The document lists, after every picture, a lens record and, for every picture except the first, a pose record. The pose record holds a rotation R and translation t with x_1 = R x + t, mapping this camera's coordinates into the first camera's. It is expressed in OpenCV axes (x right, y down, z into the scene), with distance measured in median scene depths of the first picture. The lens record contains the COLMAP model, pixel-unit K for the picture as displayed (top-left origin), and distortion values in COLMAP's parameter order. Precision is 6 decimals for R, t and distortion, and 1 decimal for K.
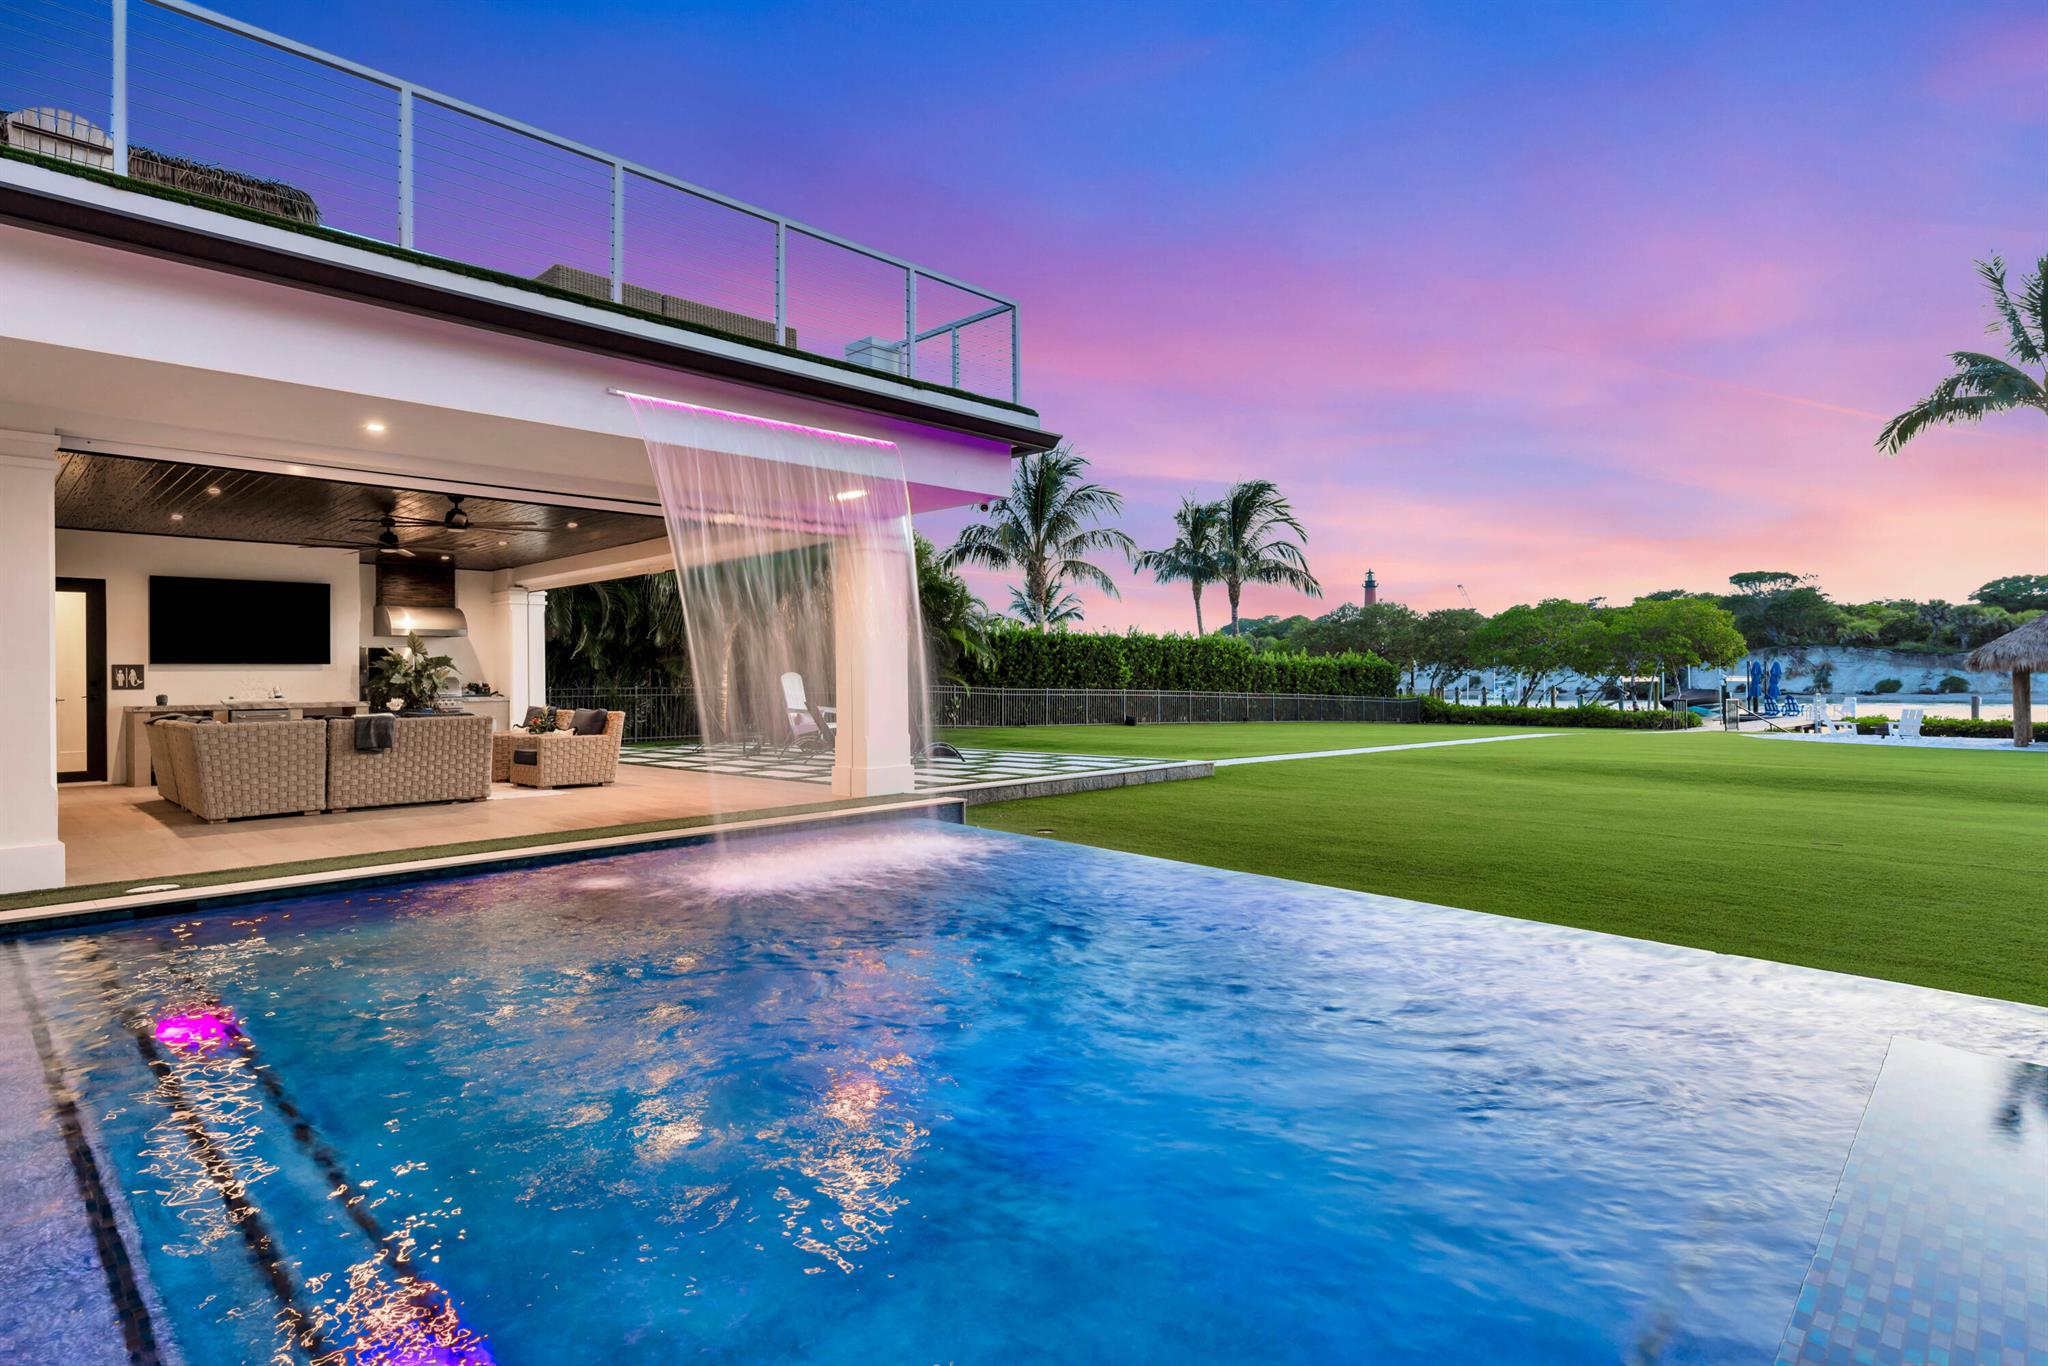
lens RADIAL K [[1048.6, 0, 1003.8], [0, 1048.6, 680.9], [0, 0, 1]] dist [-0.002241, -0.000545]
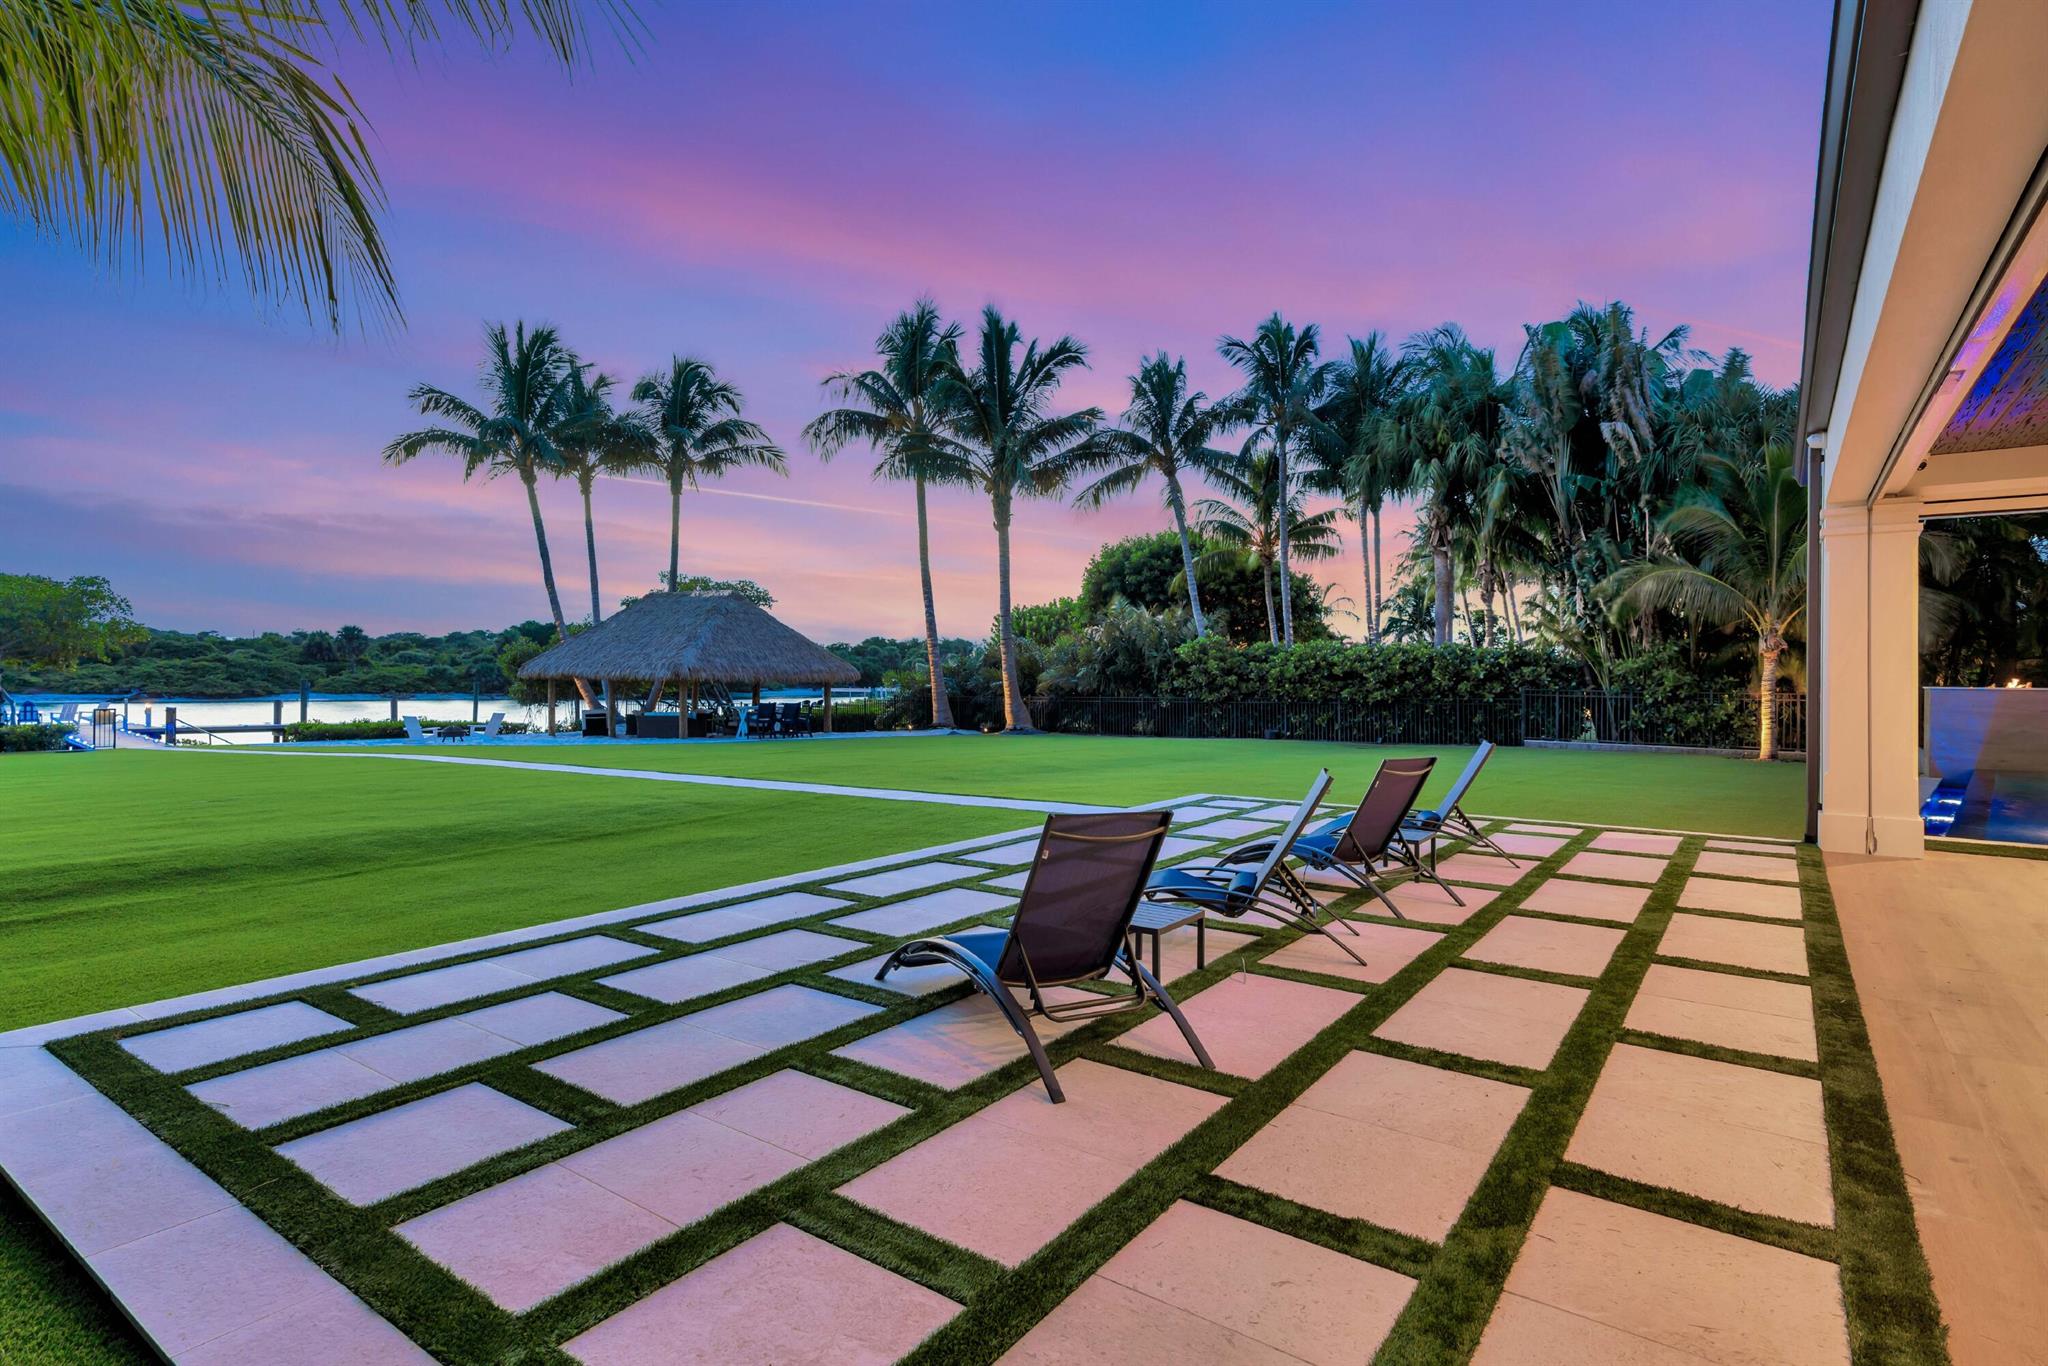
lens RADIAL K [[1030.9, 0, 1015.4], [0, 1030.9, 679.9], [0, 0, 1]] dist [0.017636, 0.001288]
pose [[-0.147464, 0.004993, 0.989055, -0.208125], [-0.004935, 0.999971, -0.005784, -0.003202], [-0.989055, -0.005734, -0.147435, 0.450628]]
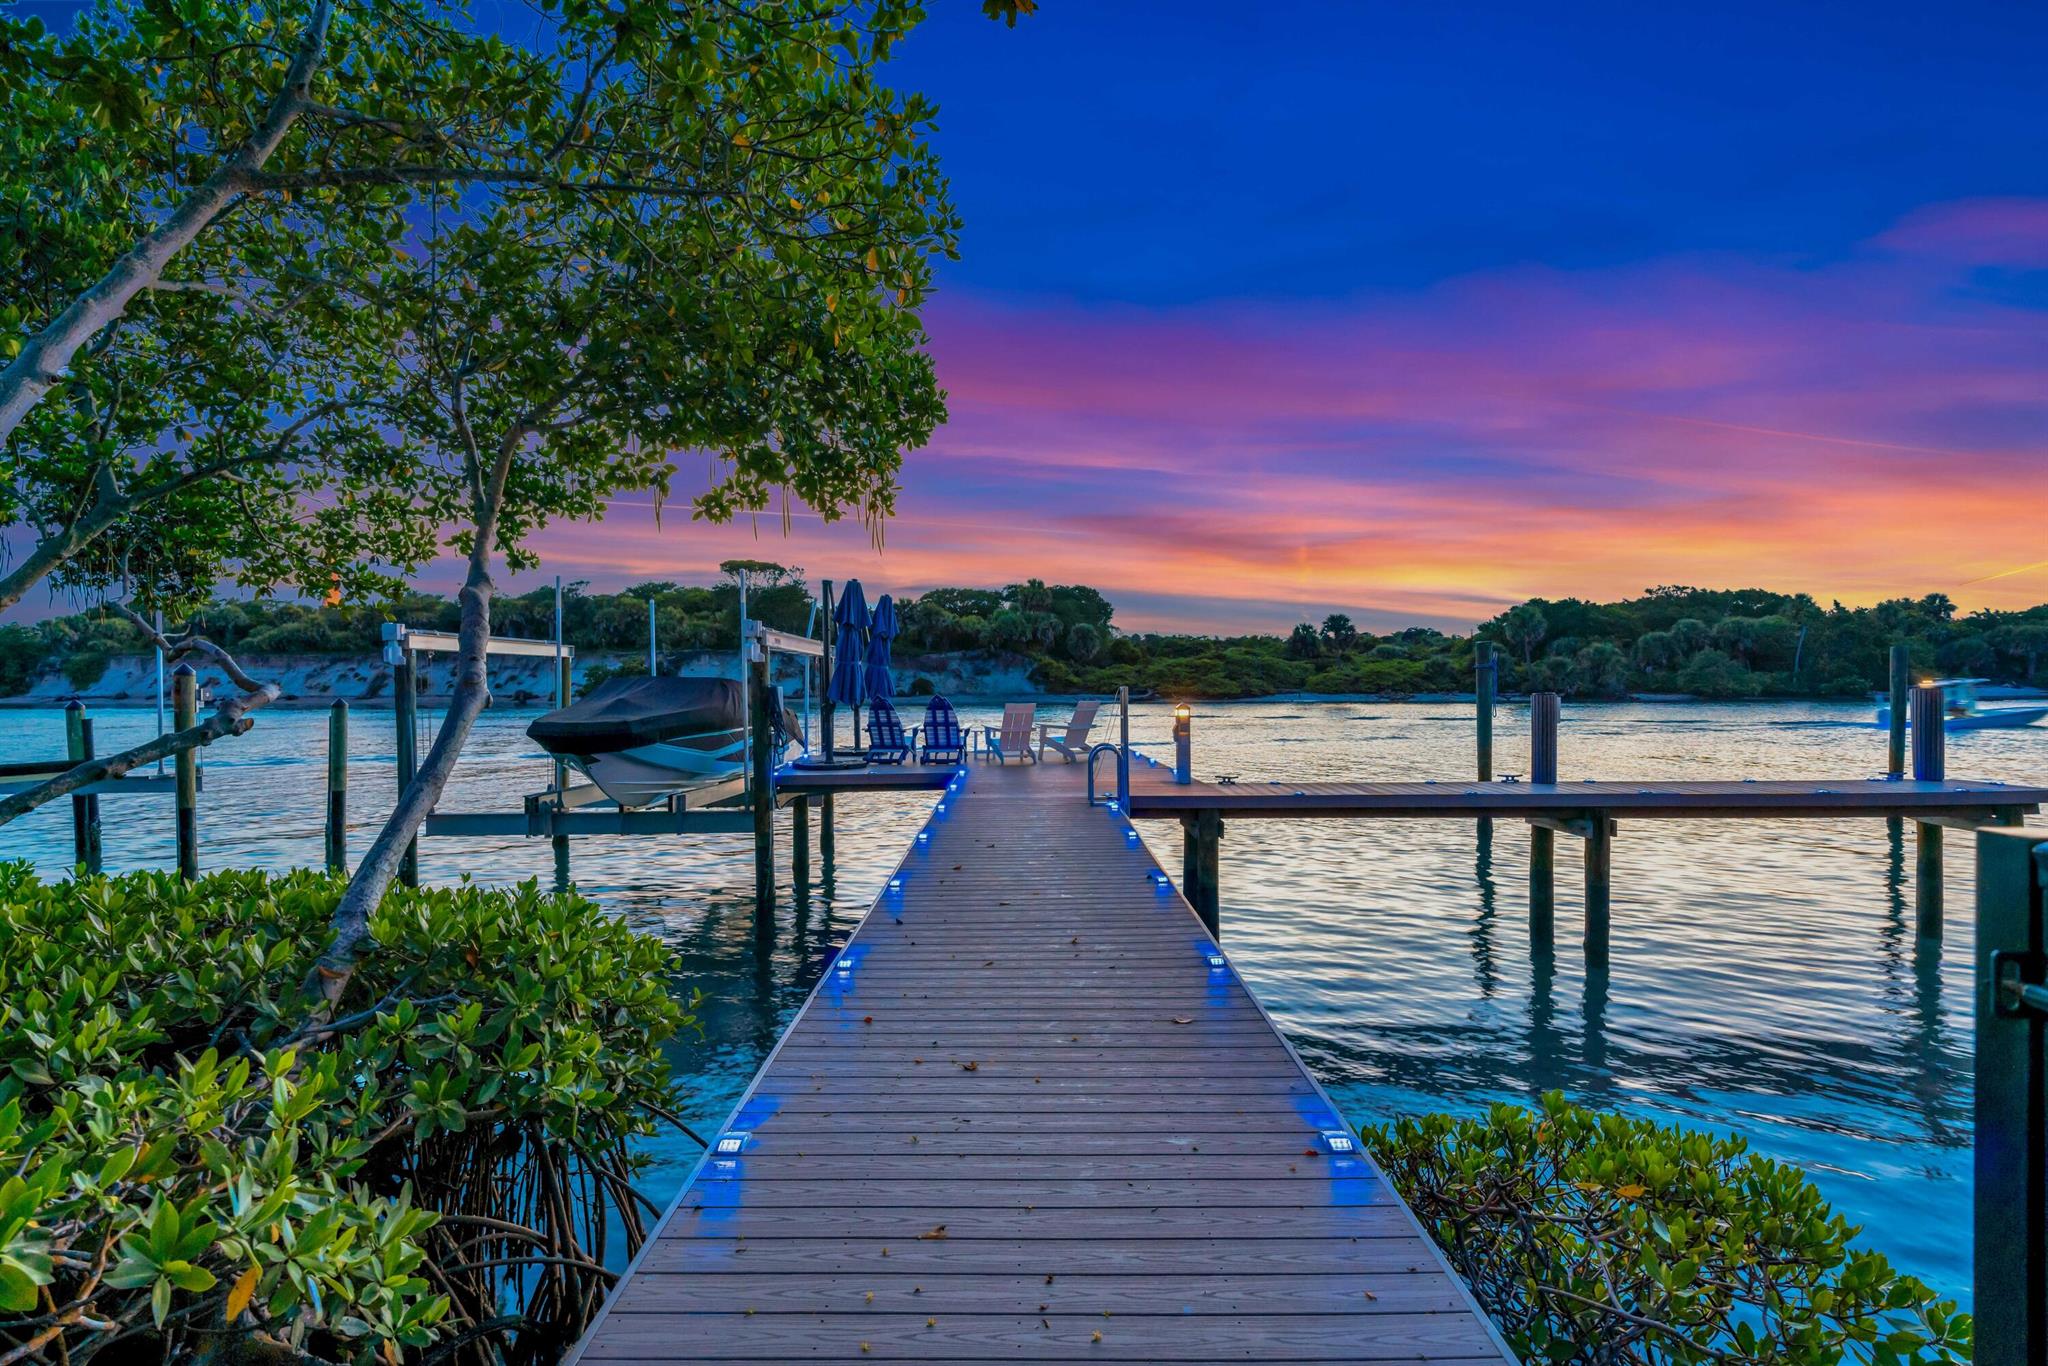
lens RADIAL K [[1036.2, 0, 1032.5], [0, 1036.2, 682.5], [0, 0, 1]] dist [-0.007702, -0.000125]
pose [[0.617866, 0.002732, 0.786278, 0.653270], [0.001844, 0.999986, -0.004924, 0.013755], [-0.786281, 0.004492, 0.617853, 0.978077]]
